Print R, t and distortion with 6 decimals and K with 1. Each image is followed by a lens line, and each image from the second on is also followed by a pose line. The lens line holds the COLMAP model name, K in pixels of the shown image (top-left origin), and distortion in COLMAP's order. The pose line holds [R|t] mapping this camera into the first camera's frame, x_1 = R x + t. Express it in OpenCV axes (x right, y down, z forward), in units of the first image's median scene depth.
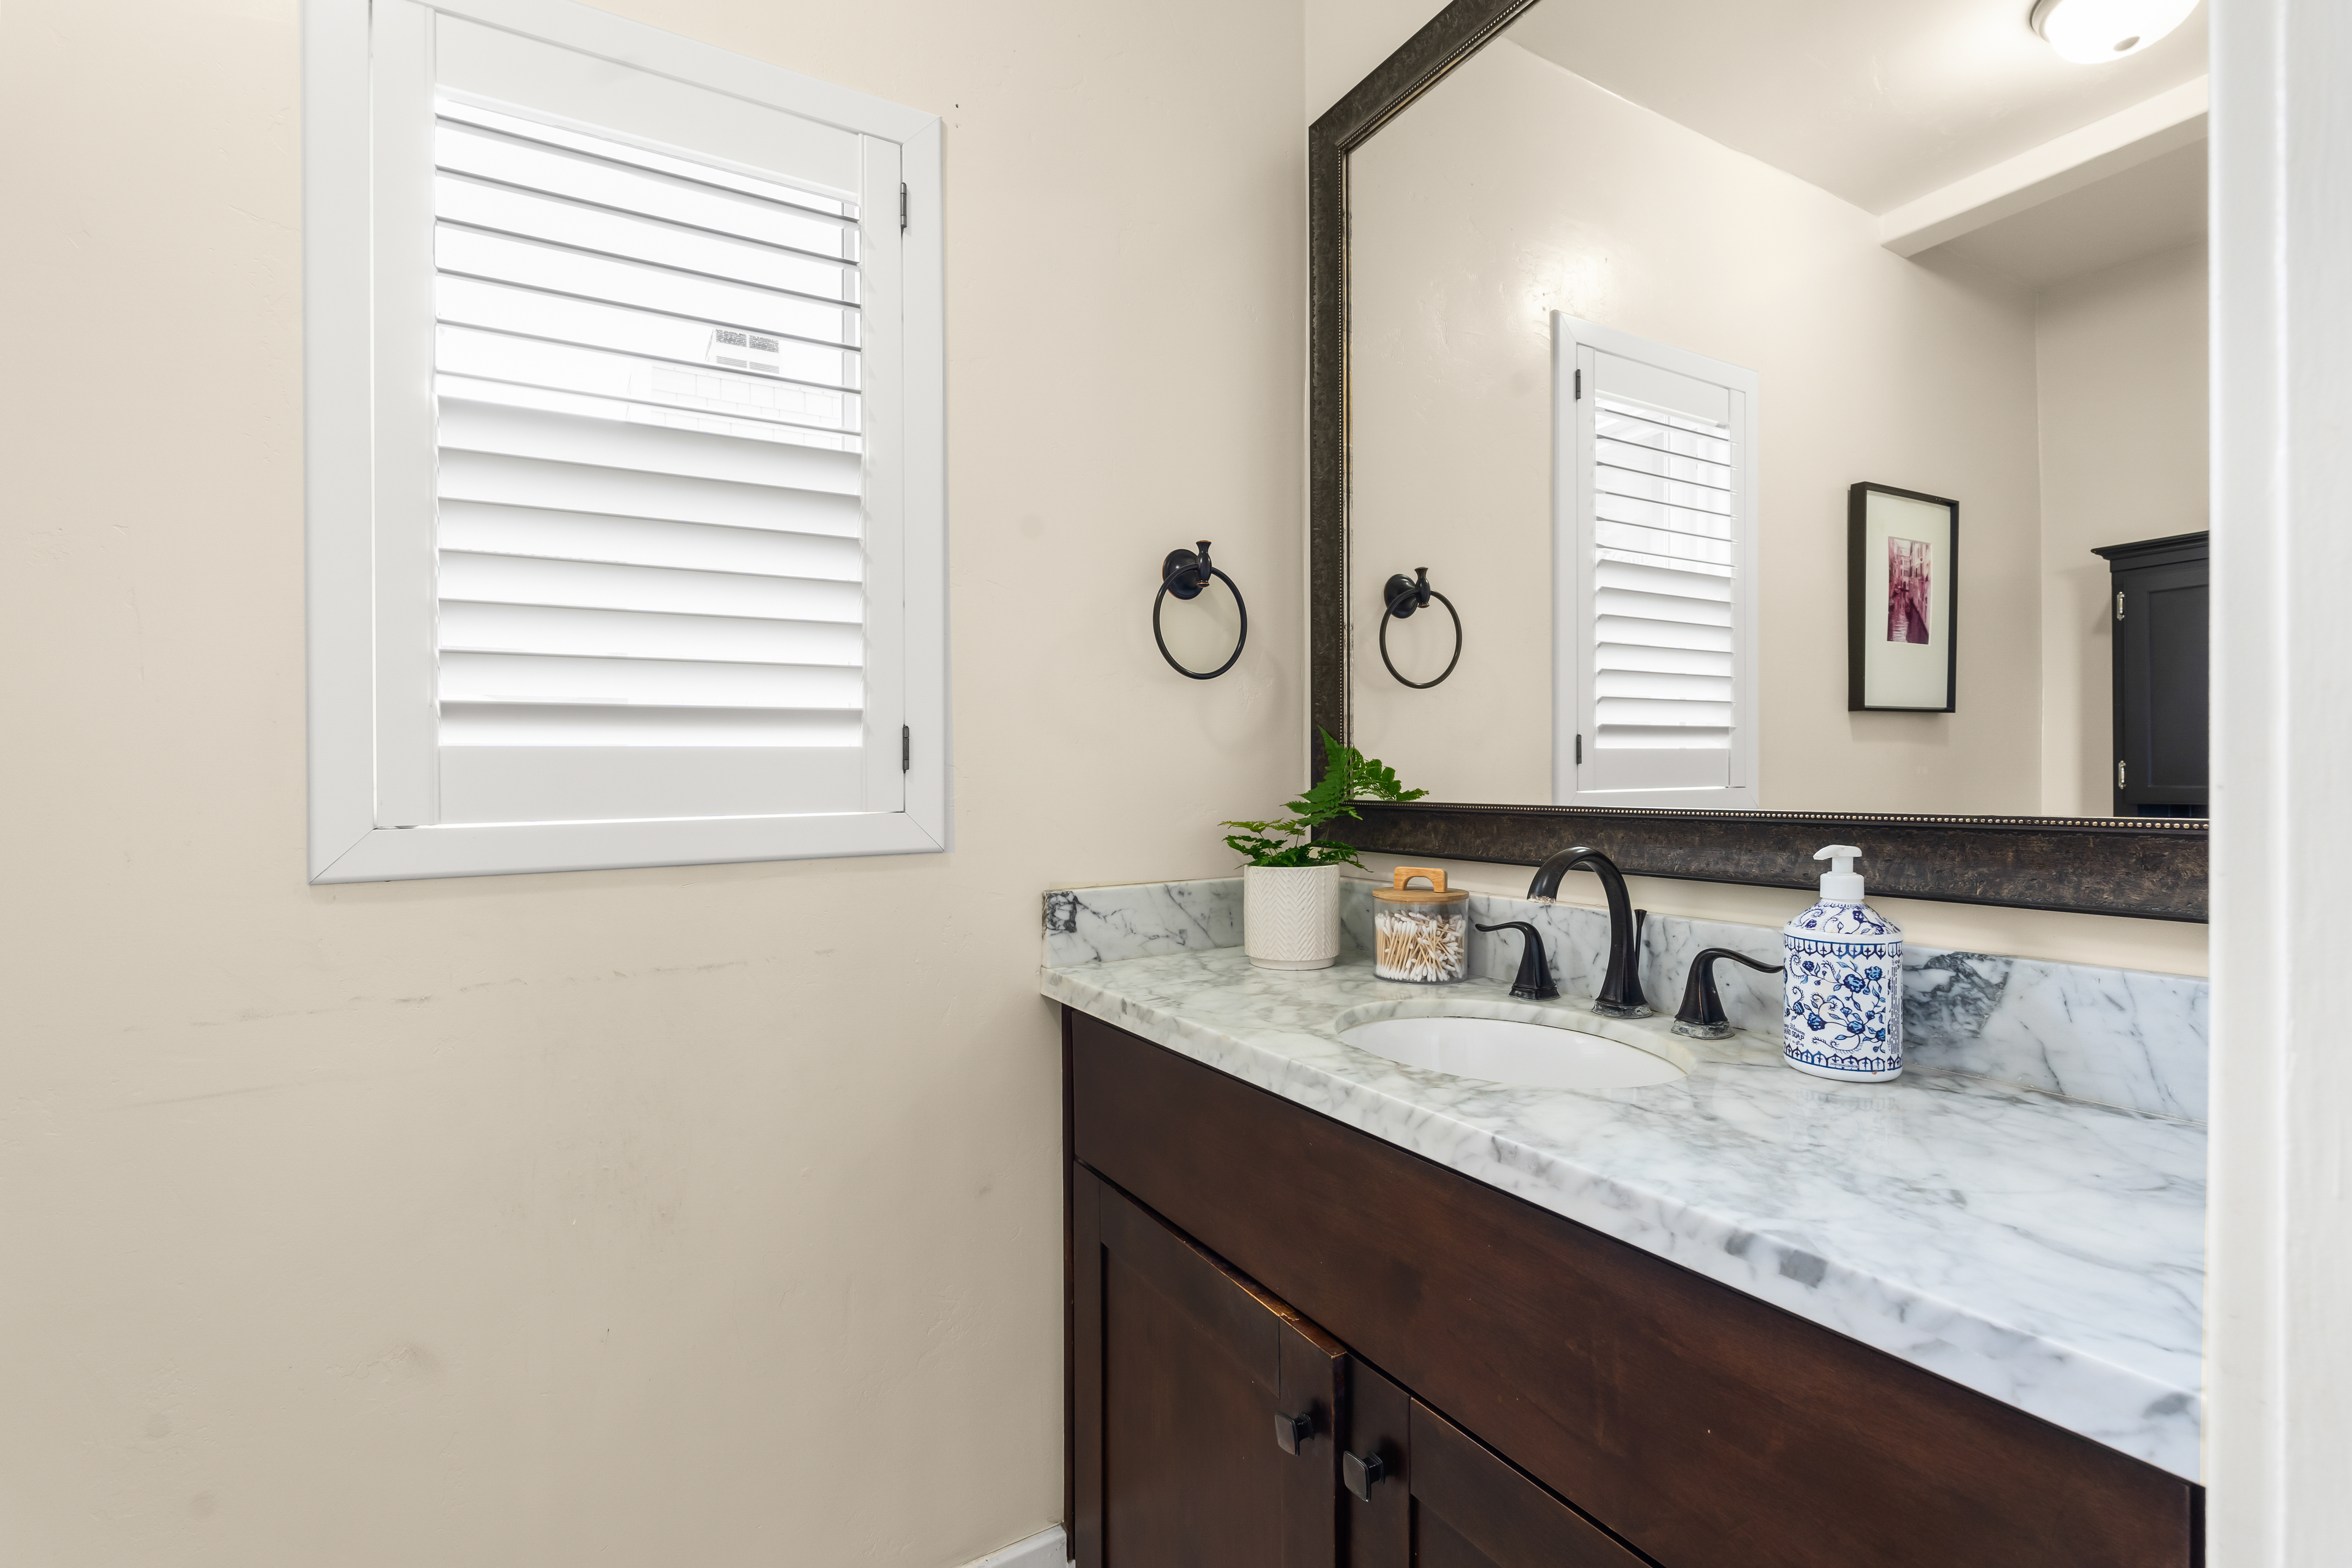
lens RADIAL K [[1039.3, 0, 1176.0], [0, 1039.3, 784.0], [0, 0, 1]] dist [0.002353, 0.000521]
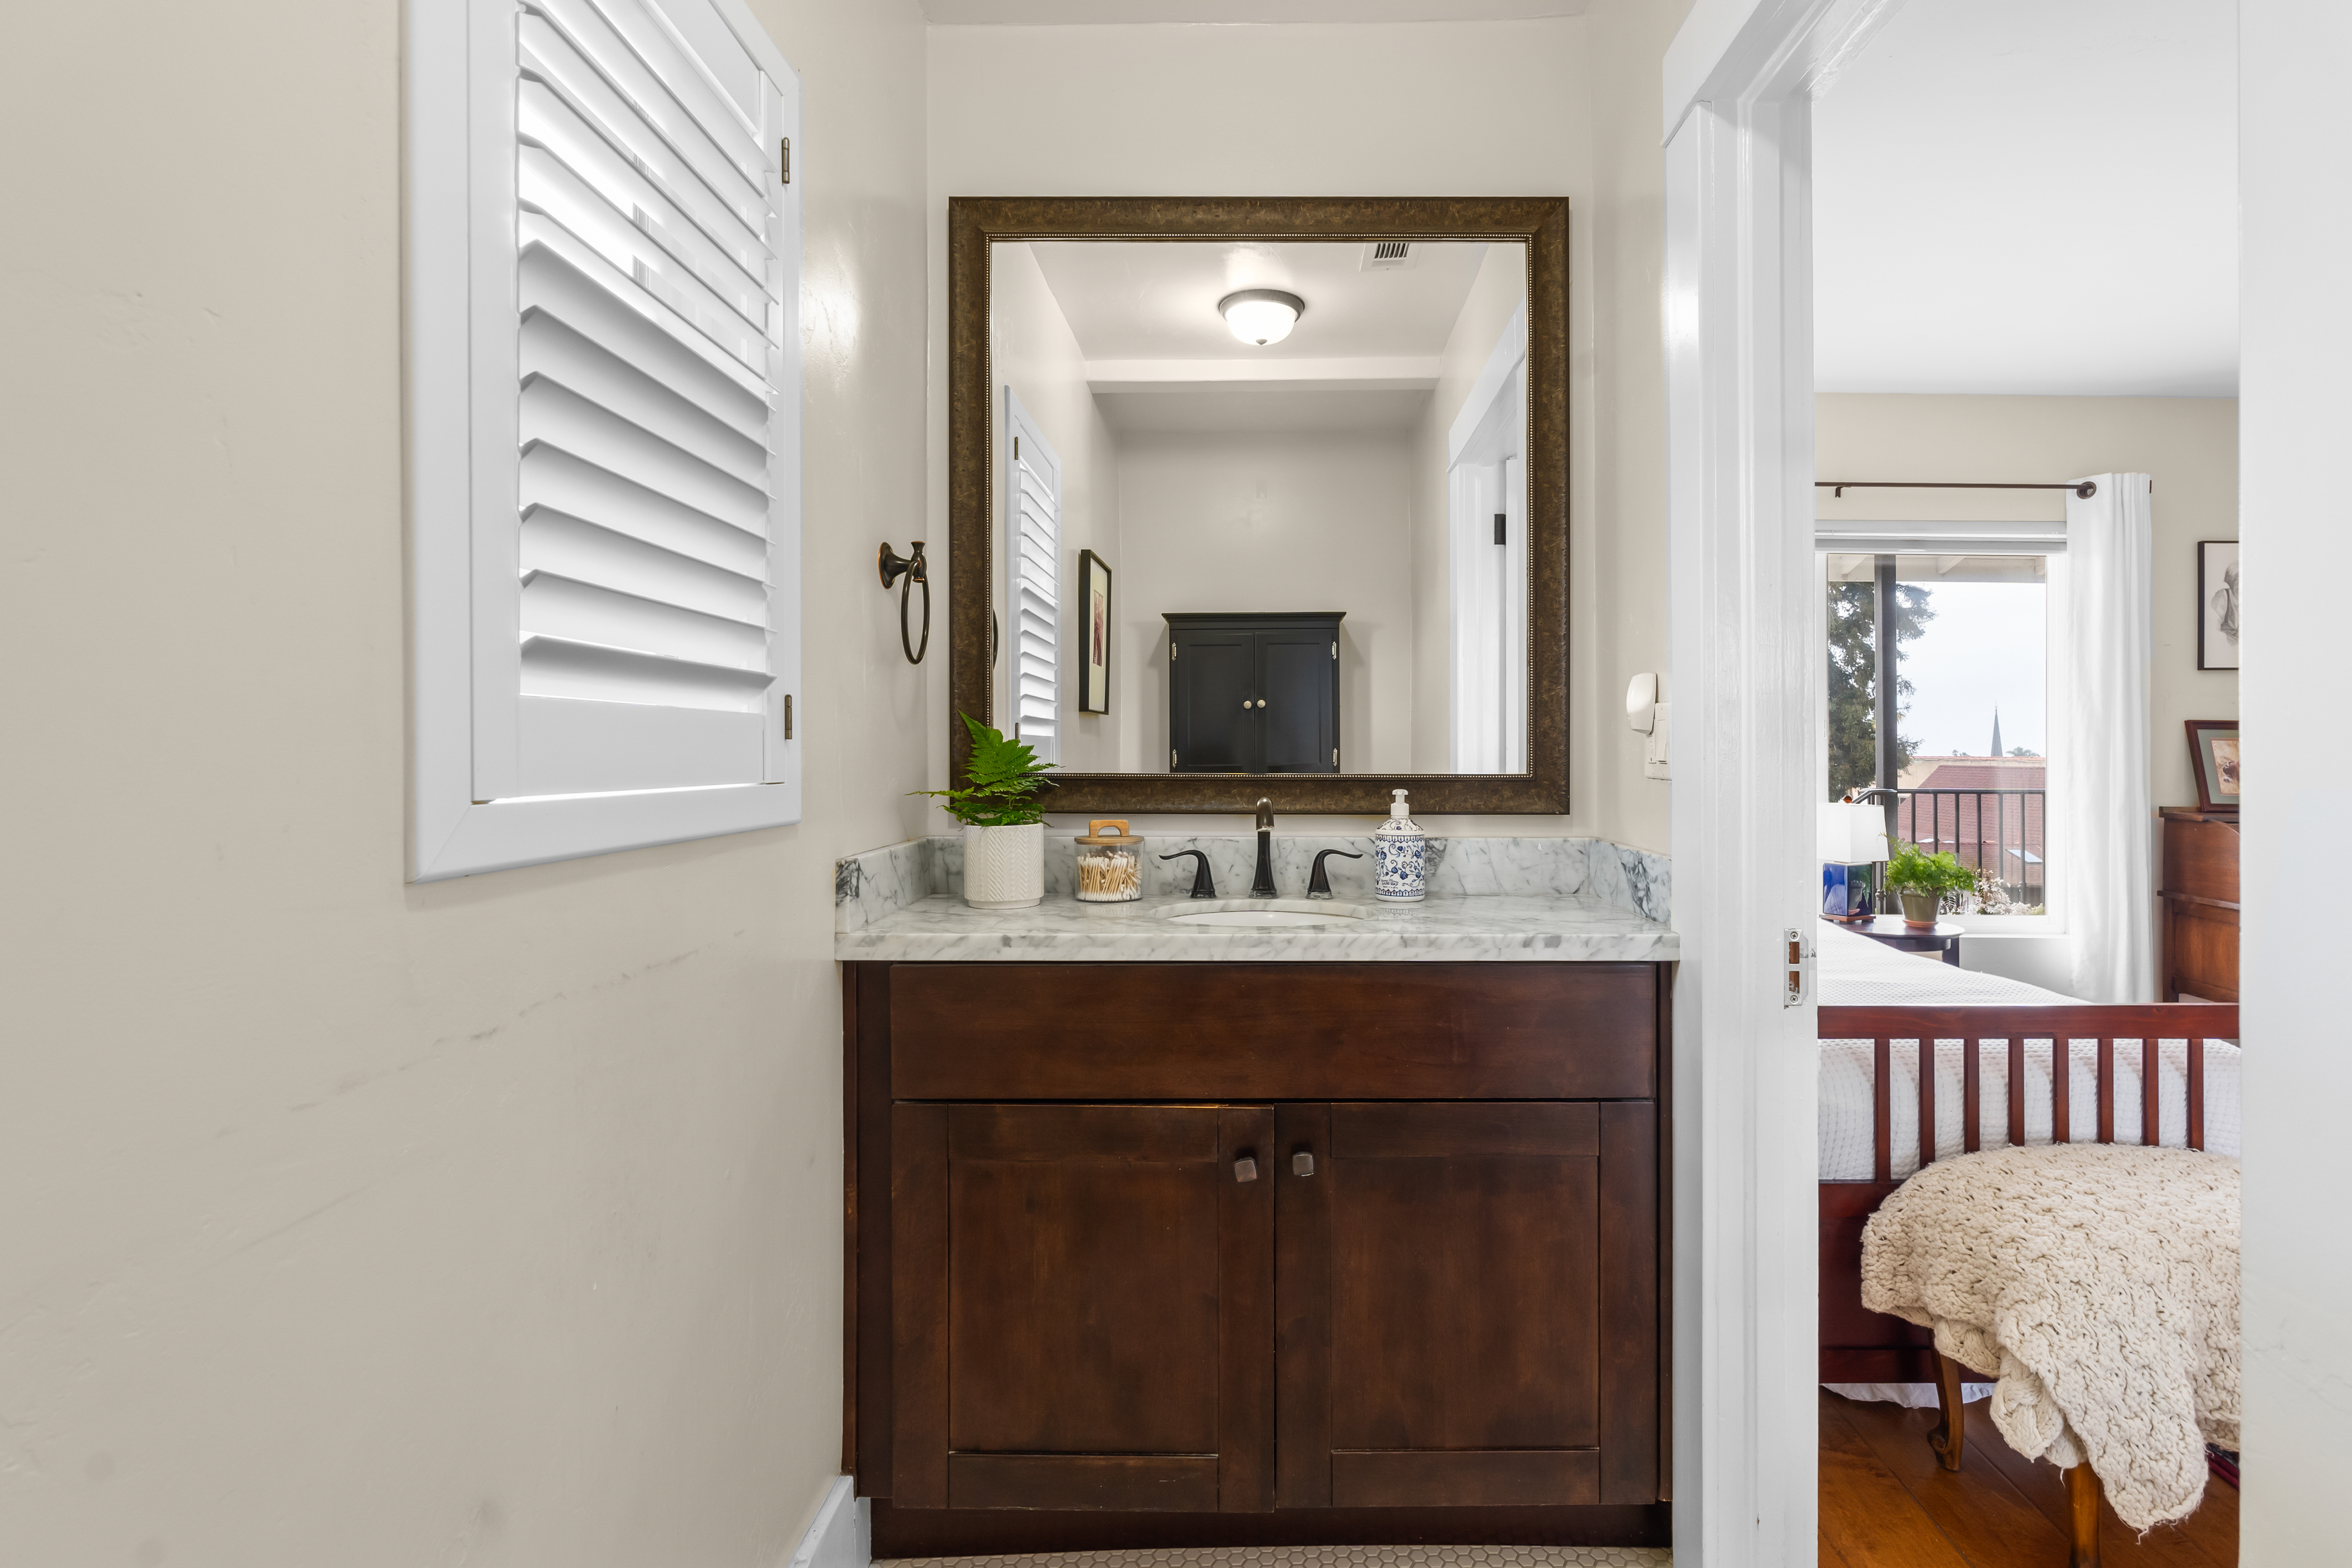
lens RADIAL K [[1189.1, 0, 1178.5], [0, 1189.1, 751.1], [0, 0, 1]] dist [0.000851, 0.000346]
pose [[0.510132, 0.015439, 0.859958, -1.217592], [-0.003277, 0.999867, -0.016006, 0.016963], [-0.860090, 0.005347, 0.510114, 0.137683]]
